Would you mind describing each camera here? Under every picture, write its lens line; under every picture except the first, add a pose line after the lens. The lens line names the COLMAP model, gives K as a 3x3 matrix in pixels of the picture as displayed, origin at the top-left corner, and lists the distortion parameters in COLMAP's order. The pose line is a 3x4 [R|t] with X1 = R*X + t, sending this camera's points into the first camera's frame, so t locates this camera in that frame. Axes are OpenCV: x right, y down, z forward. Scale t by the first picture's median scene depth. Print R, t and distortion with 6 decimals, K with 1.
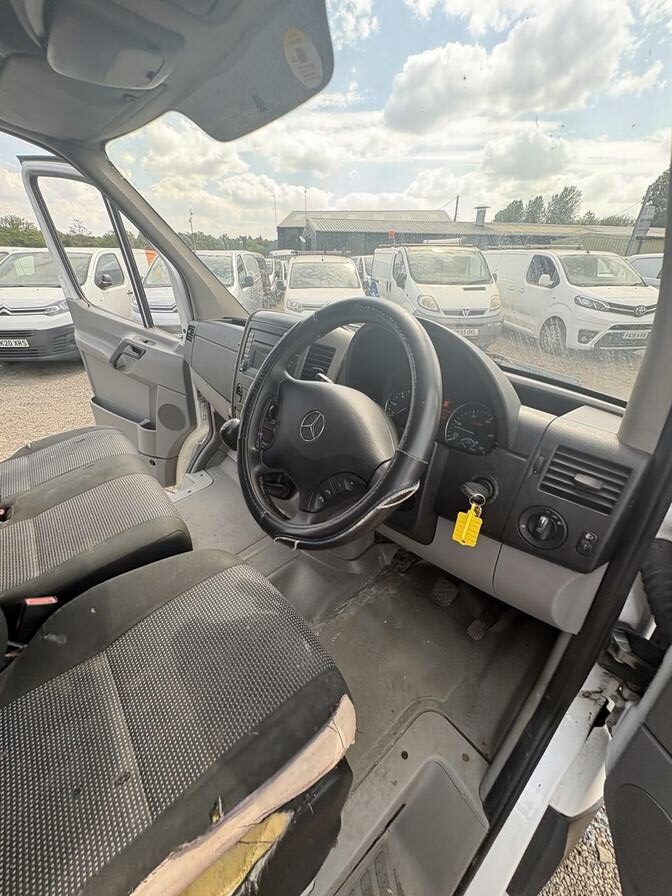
lens RADIAL K [[353.5, 0, 329.1], [0, 353.5, 442.8], [0, 0, 1]] dist [-0.001416, 0.000155]
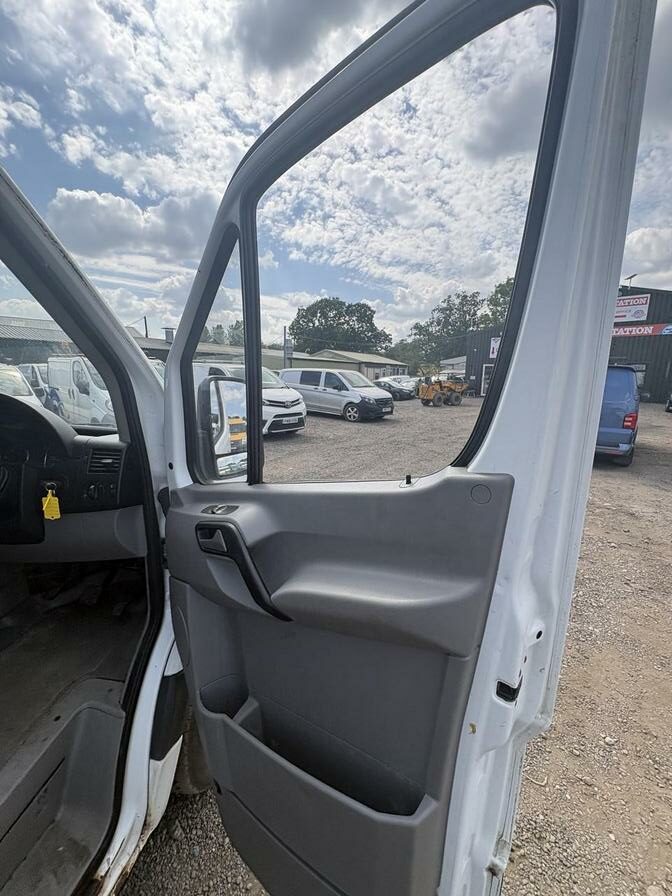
lens RADIAL K [[361.2, 0, 334.1], [0, 361.2, 445.8], [0, 0, 1]] dist [-0.000481, 0.000236]
pose [[0.732991, -0.119416, 0.669674, 0.028880], [0.295975, 0.942385, -0.155913, 0.069602], [-0.612473, 0.312489, 0.726104, -0.127825]]
